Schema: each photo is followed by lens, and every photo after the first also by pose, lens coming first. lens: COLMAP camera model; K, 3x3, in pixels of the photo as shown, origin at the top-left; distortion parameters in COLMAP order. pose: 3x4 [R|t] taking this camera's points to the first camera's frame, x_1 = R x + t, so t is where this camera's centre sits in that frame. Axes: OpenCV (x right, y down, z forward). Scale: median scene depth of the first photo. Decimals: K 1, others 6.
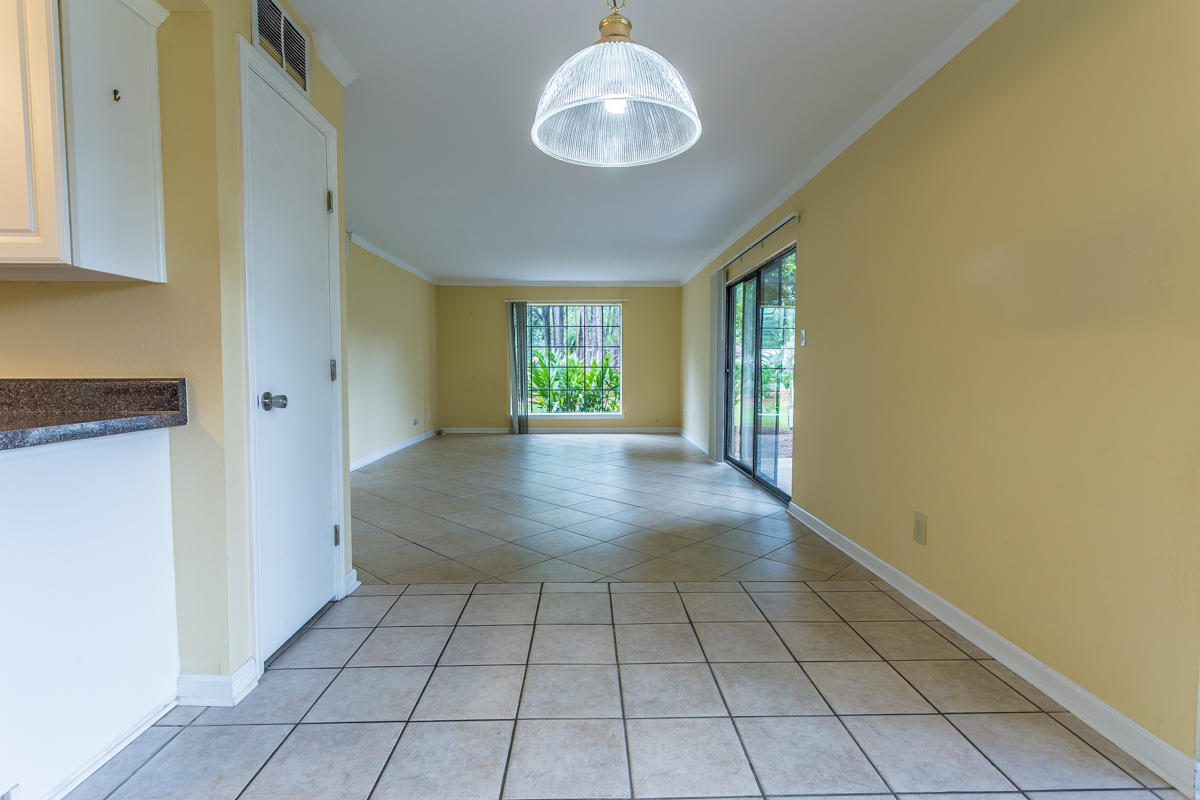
lens RADIAL K [[585.7, 0, 599.1], [0, 585.7, 402.1], [0, 0, 1]] dist [-0.006384, 0.003268]
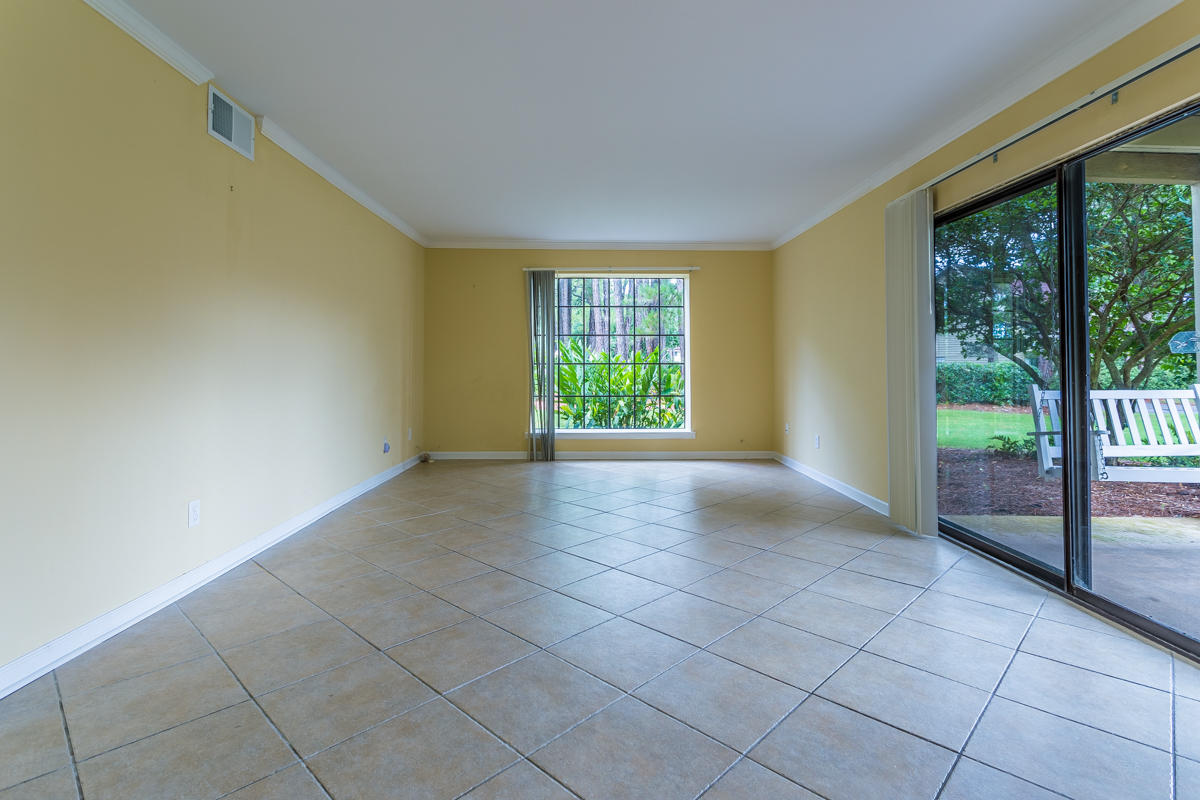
lens RADIAL K [[585.7, 0, 601.6], [0, 585.7, 347.2], [0, 0, 1]] dist [-0.006384, 0.003268]
pose [[0.999942, -0.000860, 0.010724, -0.074135], [0.001818, 0.995973, -0.089630, -0.017304], [-0.010603, 0.089644, 0.995917, 0.307906]]
